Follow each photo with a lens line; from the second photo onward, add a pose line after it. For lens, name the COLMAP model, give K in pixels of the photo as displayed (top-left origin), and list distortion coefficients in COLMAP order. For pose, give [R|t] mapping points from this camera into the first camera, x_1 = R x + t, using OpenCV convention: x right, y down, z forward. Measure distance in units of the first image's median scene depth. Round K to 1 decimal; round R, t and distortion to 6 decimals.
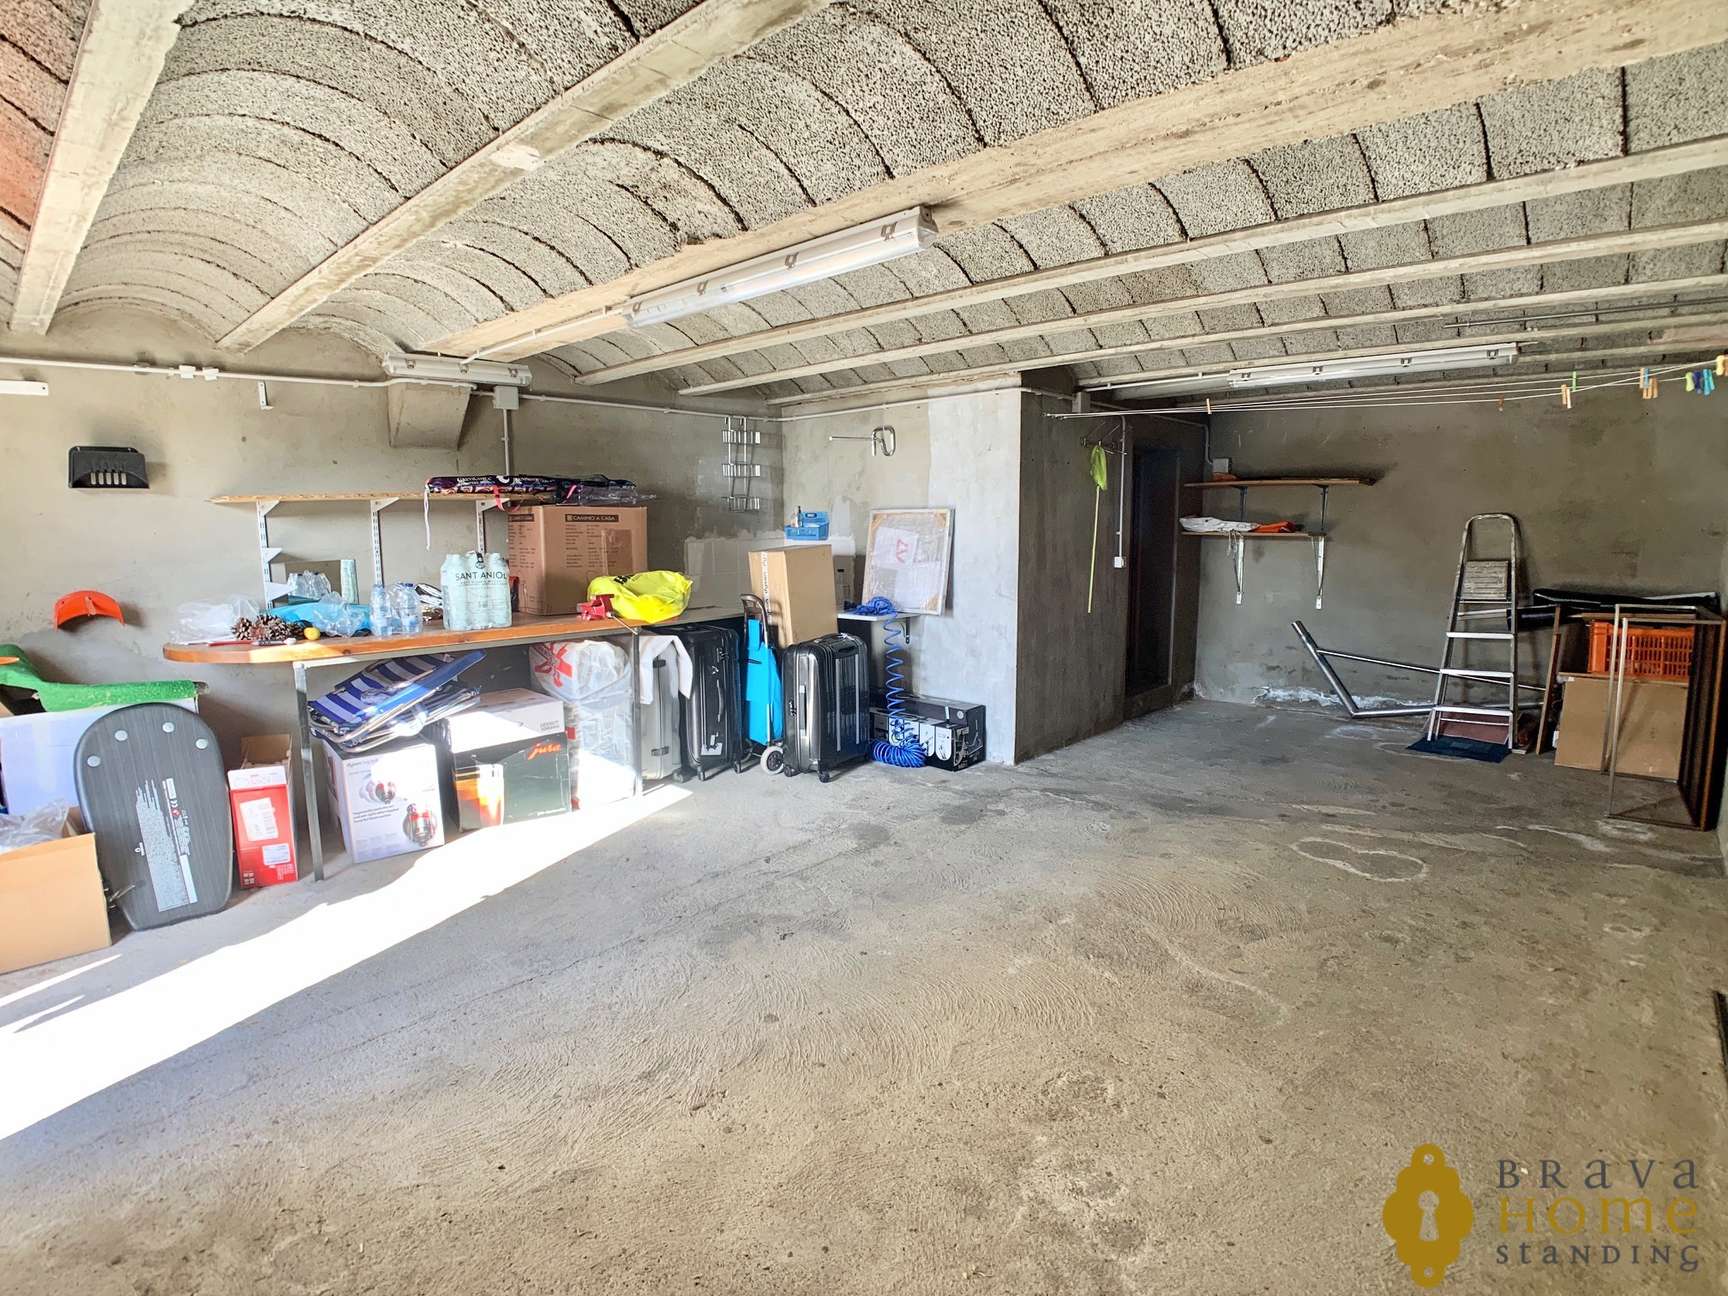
lens RADIAL K [[882.0, 0, 847.9], [0, 882.0, 678.9], [0, 0, 1]] dist [-0.058225, 0.012839]
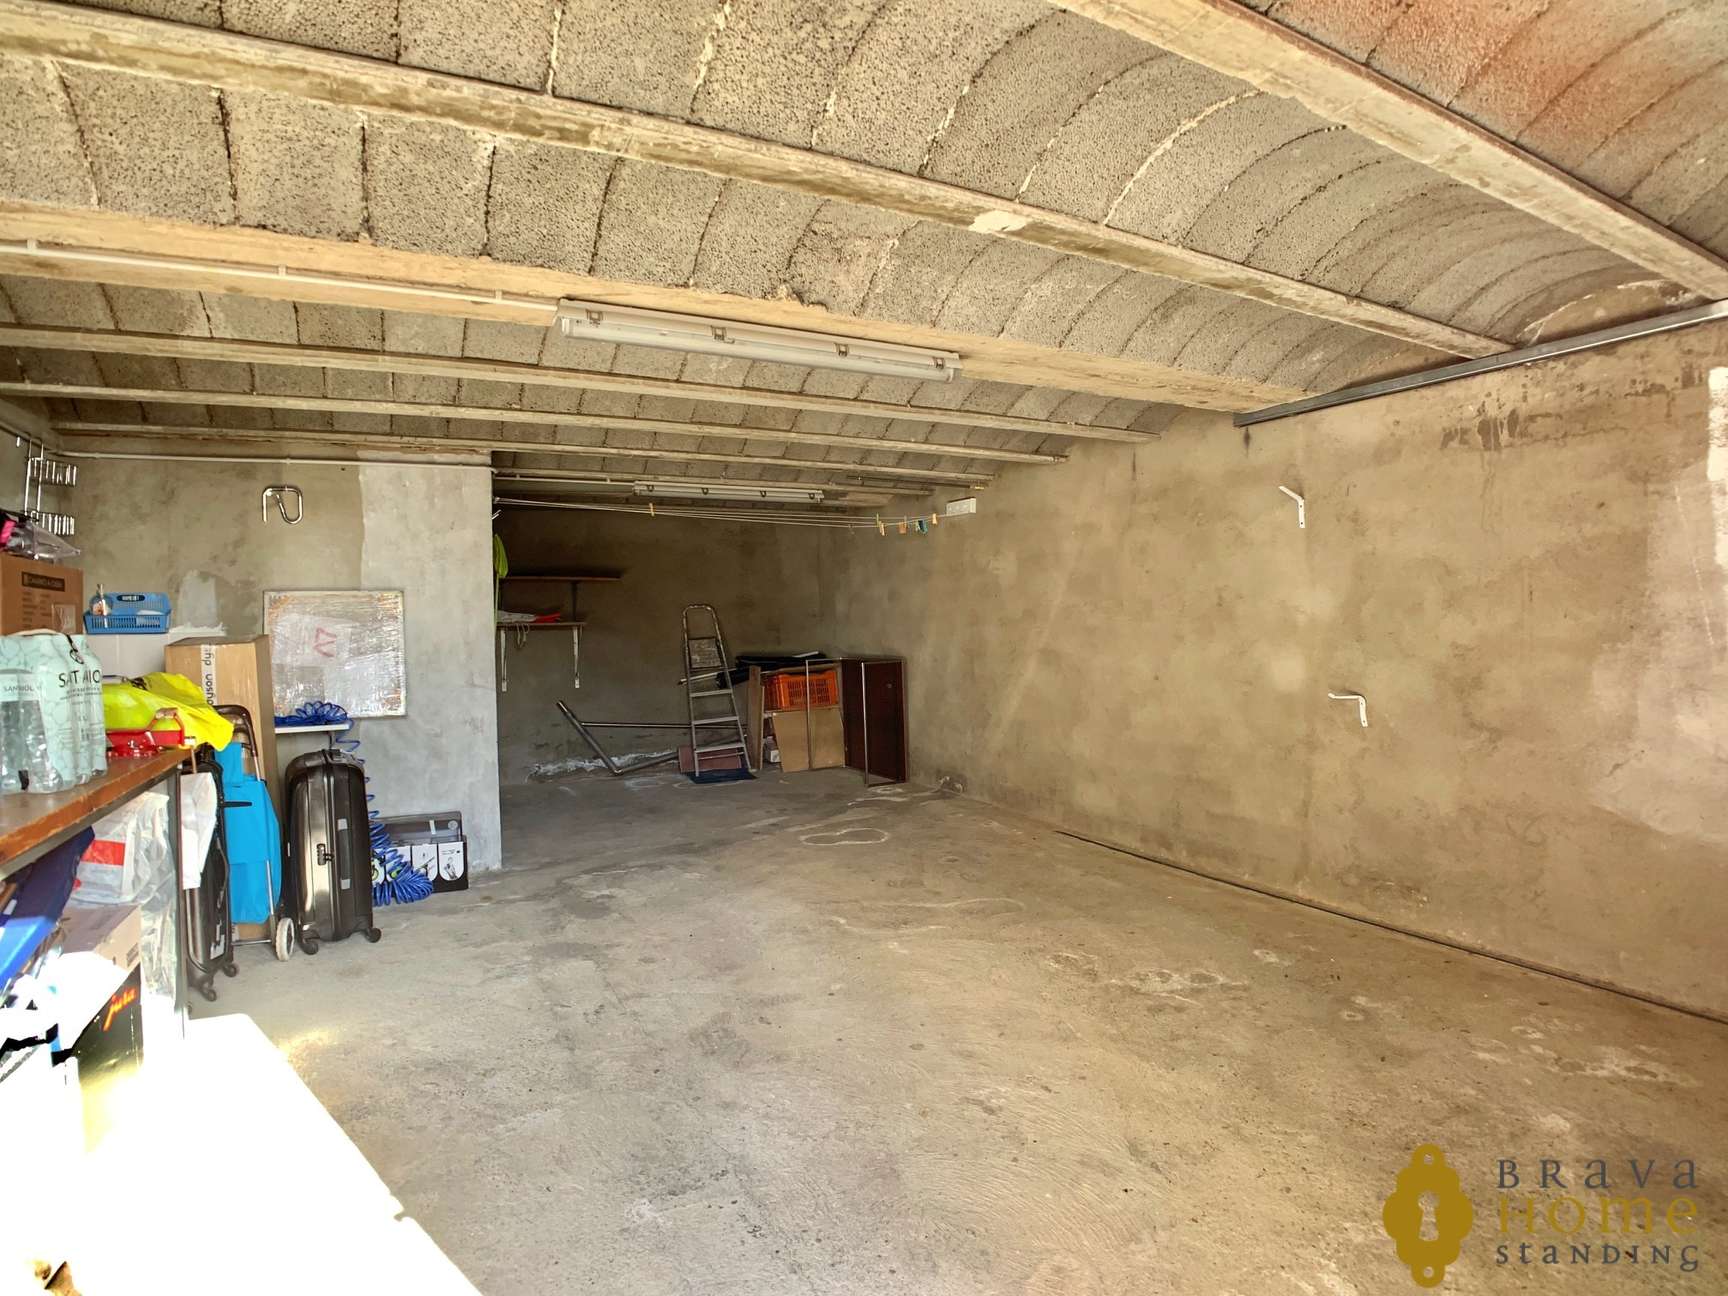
lens RADIAL K [[892.9, 0, 864.0], [0, 892.9, 648.0], [0, 0, 1]] dist [-0.073152, 0.020034]
pose [[0.354638, -0.028335, 0.934574, -0.525112], [0.177790, 0.983348, -0.037651, -0.025991], [-0.917945, 0.179511, 0.353770, 0.292369]]
